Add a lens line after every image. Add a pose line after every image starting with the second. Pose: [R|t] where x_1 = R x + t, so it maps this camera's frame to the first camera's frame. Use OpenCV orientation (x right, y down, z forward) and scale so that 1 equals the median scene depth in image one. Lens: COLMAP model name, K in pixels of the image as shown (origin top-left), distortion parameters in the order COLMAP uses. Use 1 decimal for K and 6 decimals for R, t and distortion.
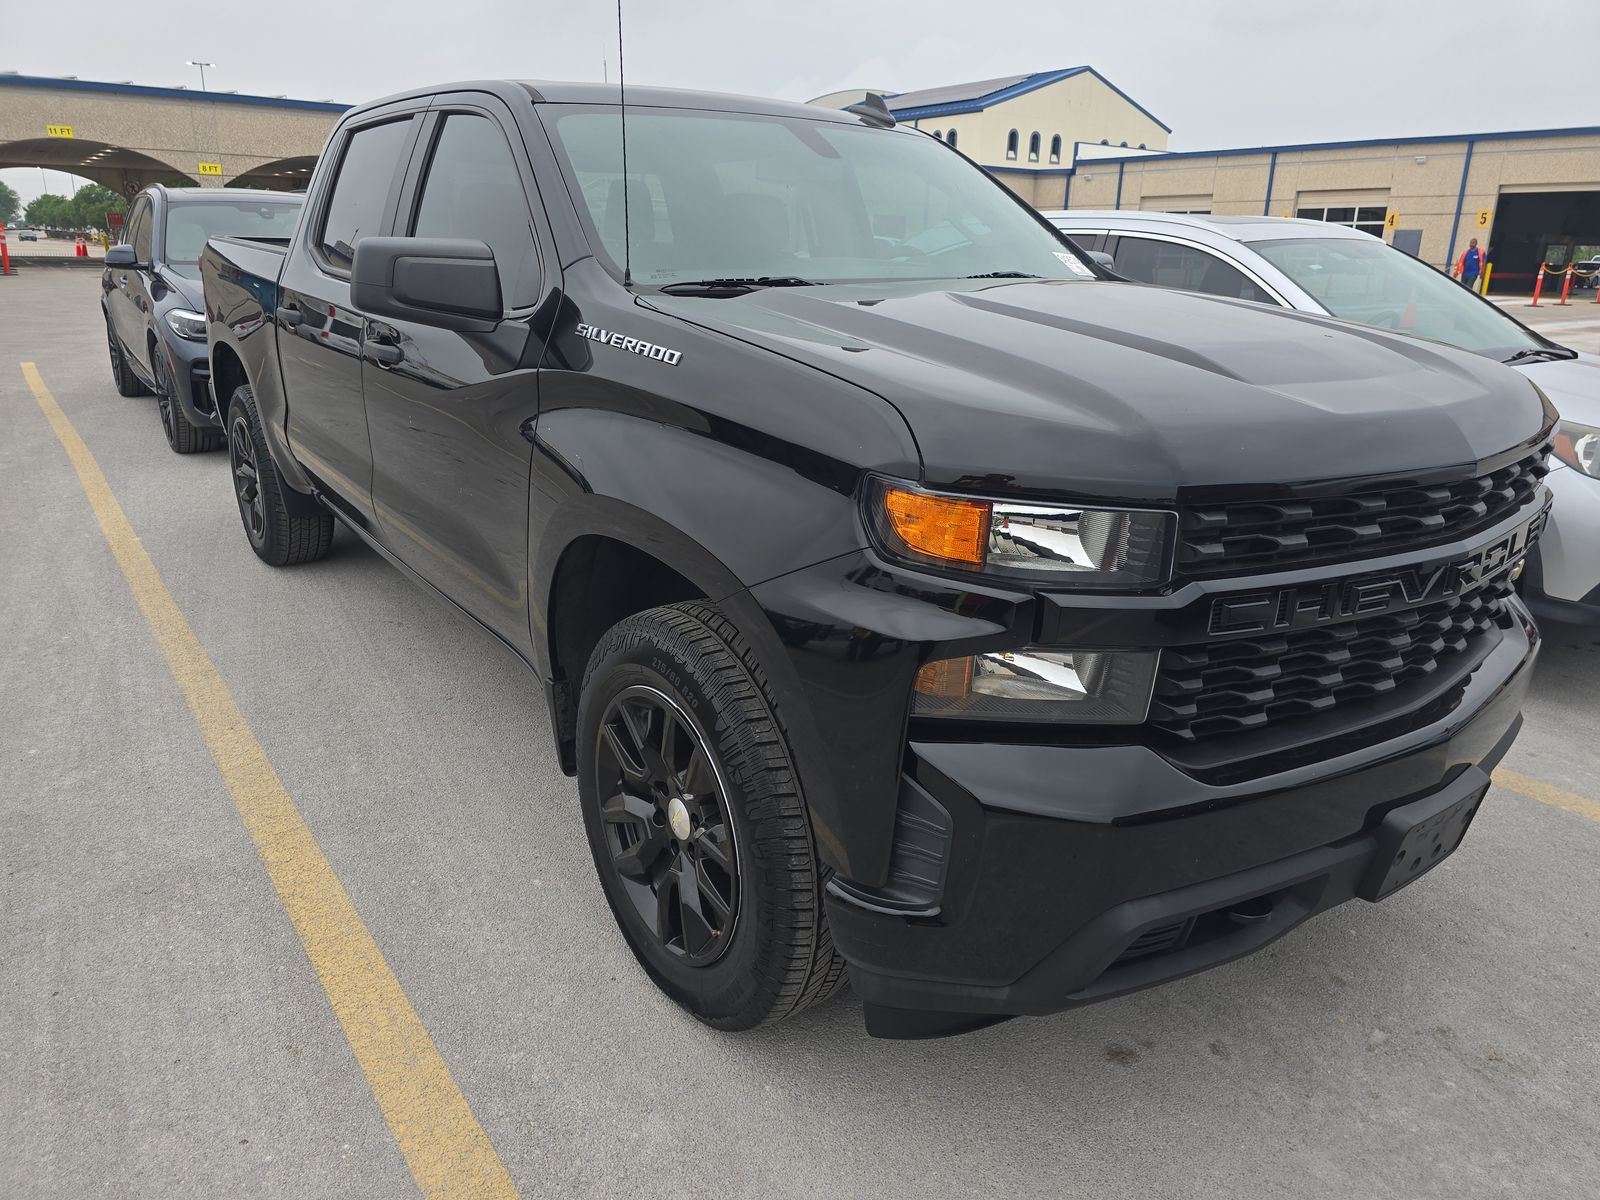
lens RADIAL K [[1064.2, 0, 800.0], [0, 1064.2, 600.0], [0, 0, 1]] dist [0.051387, -0.051502]
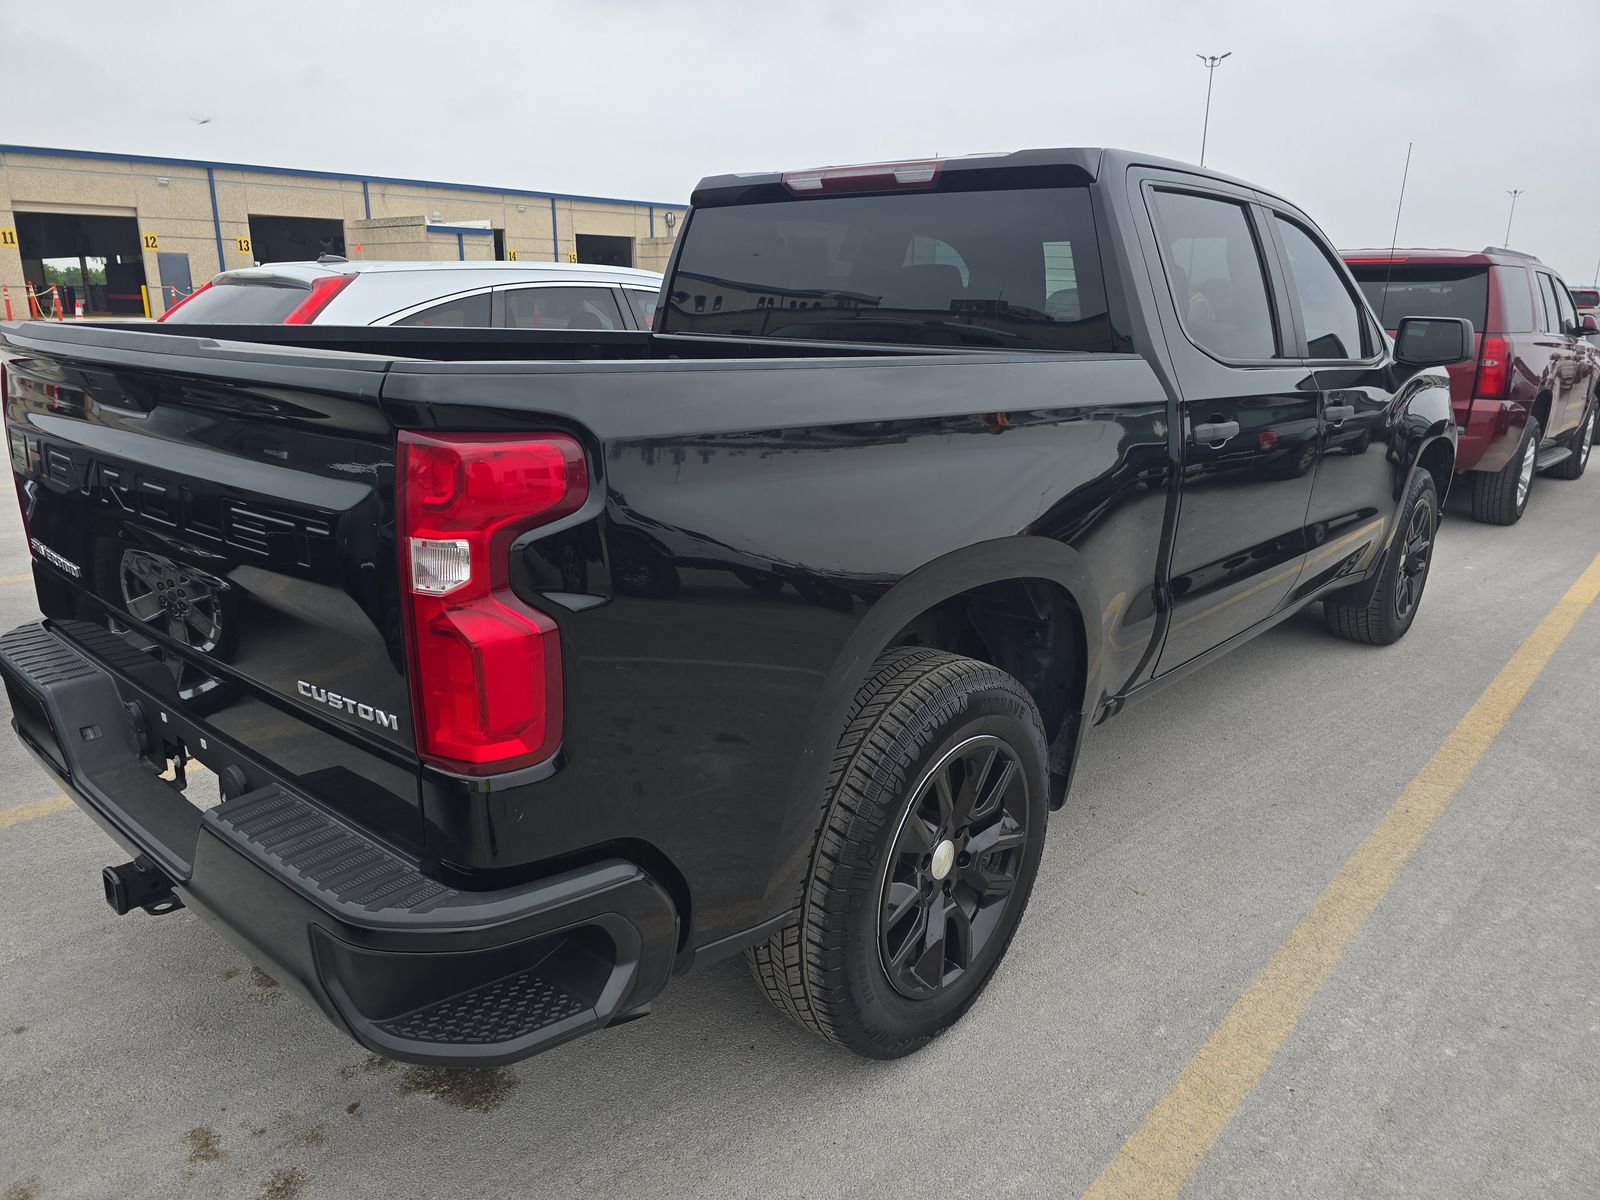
lens RADIAL K [[1146.6, 0, 800.0], [0, 1146.6, 600.0], [0, 0, 1]] dist [-0.017672, -0.003308]
pose [[-0.229966, -0.274923, 0.933559, -1.105713], [0.282173, 0.899227, 0.334320, -0.460067], [-0.931394, 0.340307, -0.129215, 1.337620]]
